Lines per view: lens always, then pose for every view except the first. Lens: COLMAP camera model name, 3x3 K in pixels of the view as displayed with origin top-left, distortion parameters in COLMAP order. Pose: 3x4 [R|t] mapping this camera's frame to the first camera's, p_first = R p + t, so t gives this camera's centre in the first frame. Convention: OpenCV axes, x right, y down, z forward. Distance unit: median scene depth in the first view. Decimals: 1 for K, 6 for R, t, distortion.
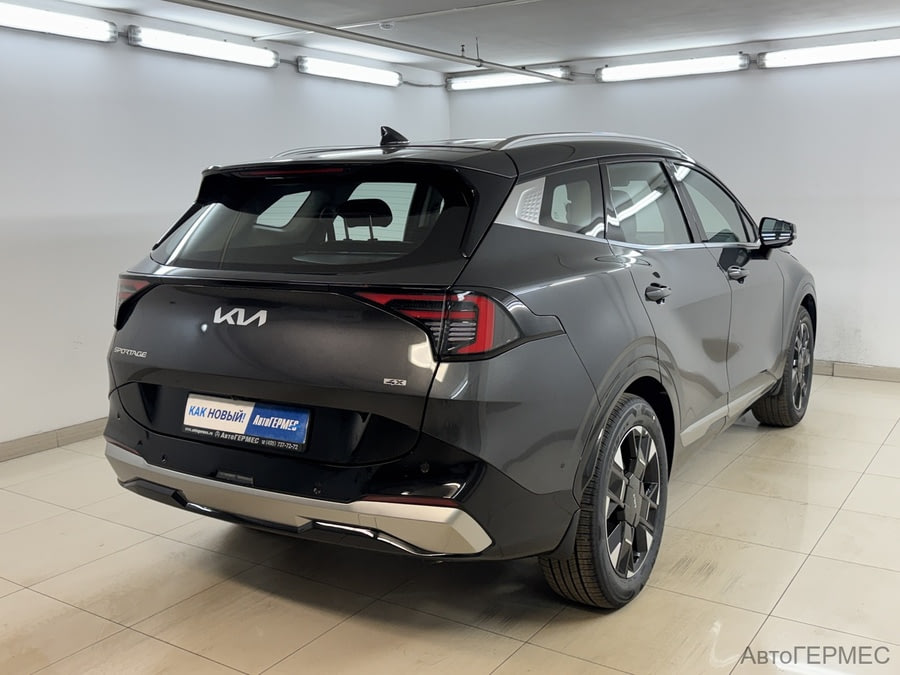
lens RADIAL K [[906.1, 0, 446.9], [0, 906.1, 317.0], [0, 0, 1]] dist [0.084930, 0.000525]
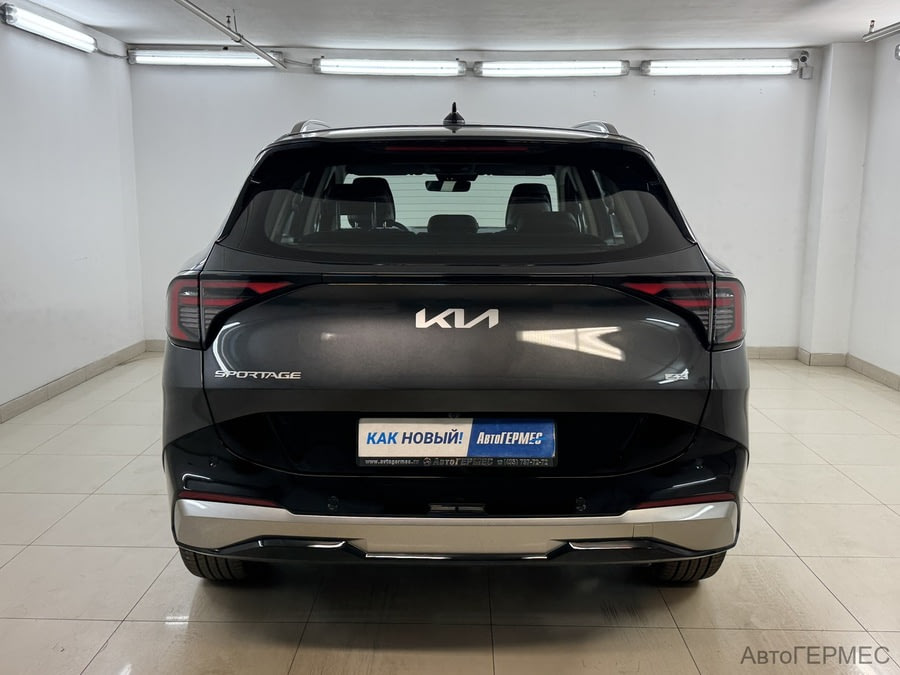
lens RADIAL K [[906.1, 0, 446.9], [0, 906.1, 317.0], [0, 0, 1]] dist [0.084930, 0.000525]
pose [[0.842823, -0.051246, 0.535746, -0.670760], [0.050816, 0.998587, 0.015575, -0.015003], [-0.535787, 0.014098, 0.844235, 0.289664]]
